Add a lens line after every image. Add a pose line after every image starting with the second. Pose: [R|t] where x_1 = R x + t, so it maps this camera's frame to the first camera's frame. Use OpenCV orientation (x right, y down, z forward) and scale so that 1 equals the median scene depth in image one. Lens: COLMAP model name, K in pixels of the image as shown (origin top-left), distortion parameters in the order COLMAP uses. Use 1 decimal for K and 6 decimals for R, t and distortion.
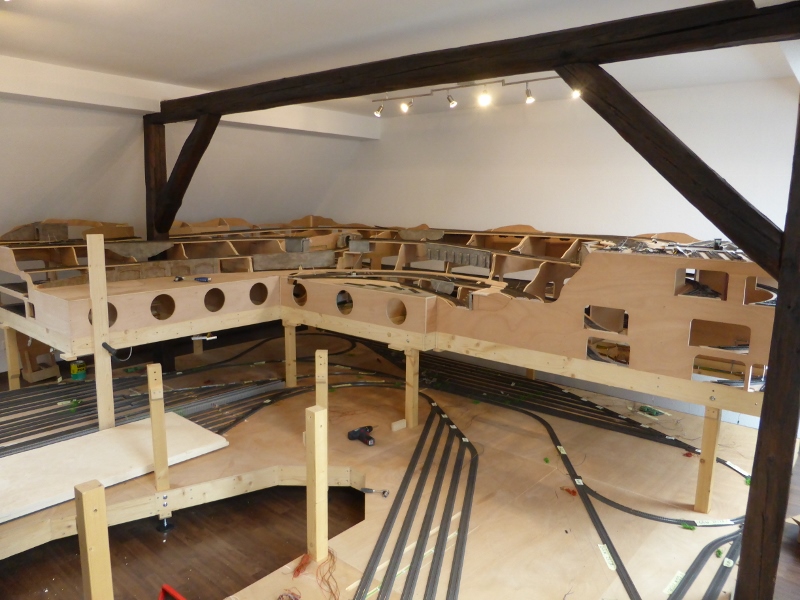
lens RADIAL K [[587.0, 0, 402.0], [0, 587.0, 303.6], [0, 0, 1]] dist [-0.065927, 0.068534]
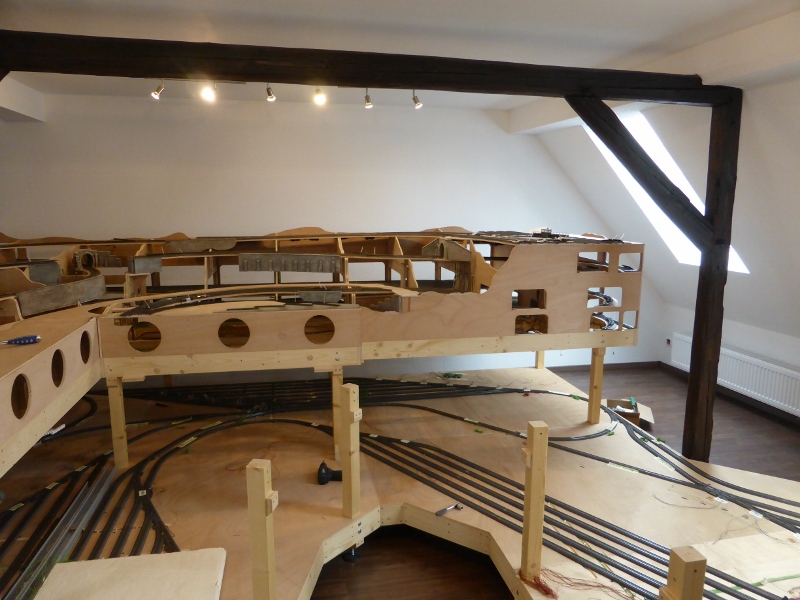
lens RADIAL K [[587.0, 0, 402.0], [0, 587.0, 303.6], [0, 0, 1]] dist [-0.065927, 0.068534]
pose [[0.615066, -0.146656, 0.774717, -0.531204], [0.141209, 0.987153, 0.074761, -0.064748], [-0.775728, 0.063414, 0.627873, 0.292379]]
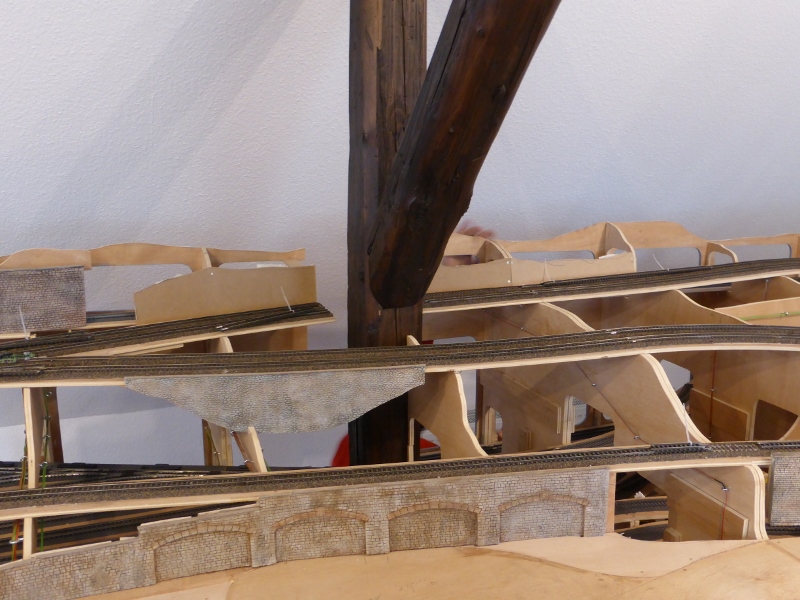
lens RADIAL K [[817.4, 0, 400.0], [0, 817.4, 300.0], [0, 0, 1]] dist [-0.075964, -0.001978]
pose [[0.880627, 0.087253, -0.465707, -0.263713], [-0.068981, 0.996035, 0.056173, -0.158072], [0.468762, -0.017342, 0.883154, 0.741862]]
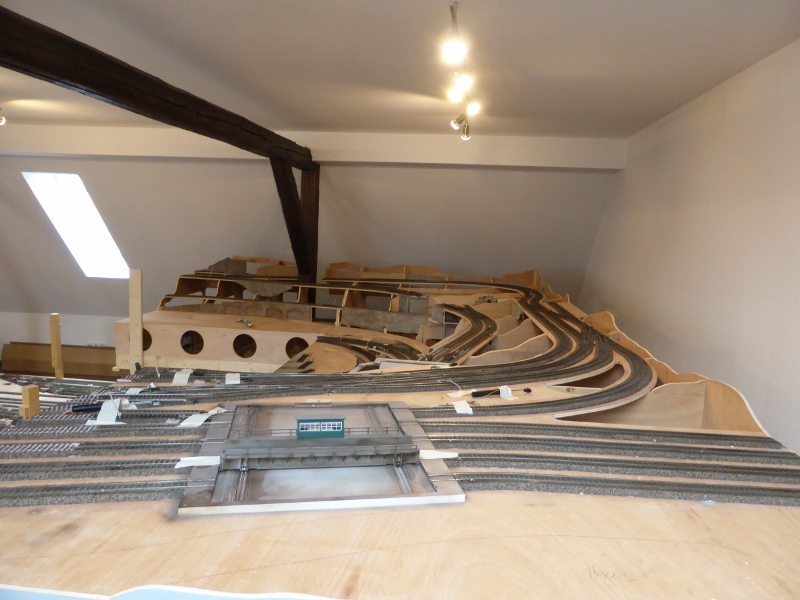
lens RADIAL K [[587.0, 0, 402.0], [0, 587.0, 303.6], [0, 0, 1]] dist [-0.065927, 0.068534]
pose [[0.556170, 0.107737, -0.824056, 0.574604], [-0.181344, 0.983400, 0.006177, -0.119960], [0.811042, 0.146002, 0.566475, 0.614354]]
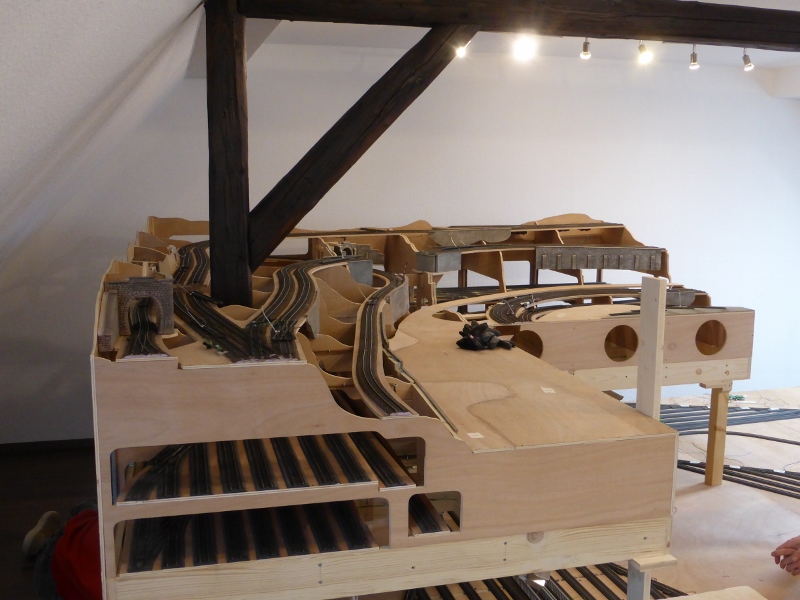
lens RADIAL K [[817.4, 0, 400.0], [0, 817.4, 300.0], [0, 0, 1]] dist [-0.075964, -0.001978]
pose [[0.578817, -0.137380, 0.803802, -0.903627], [0.151618, 0.986650, 0.059451, -0.132385], [-0.801238, 0.087460, 0.591919, 0.606592]]
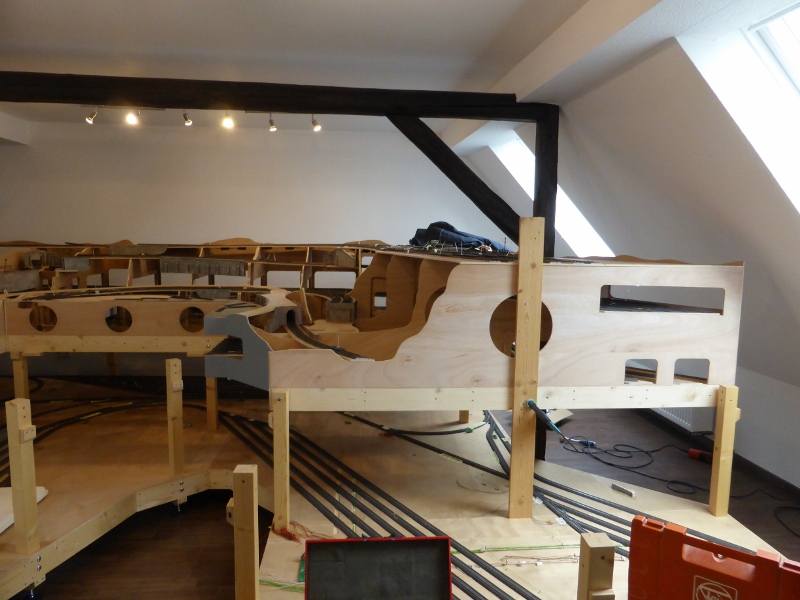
lens RADIAL K [[587.0, 0, 402.0], [0, 587.0, 303.6], [0, 0, 1]] dist [-0.065927, 0.068534]
pose [[0.707004, -0.085872, 0.701977, -0.397304], [0.114357, 0.993419, 0.006348, 0.018088], [-0.697903, 0.075788, 0.712171, 0.015020]]
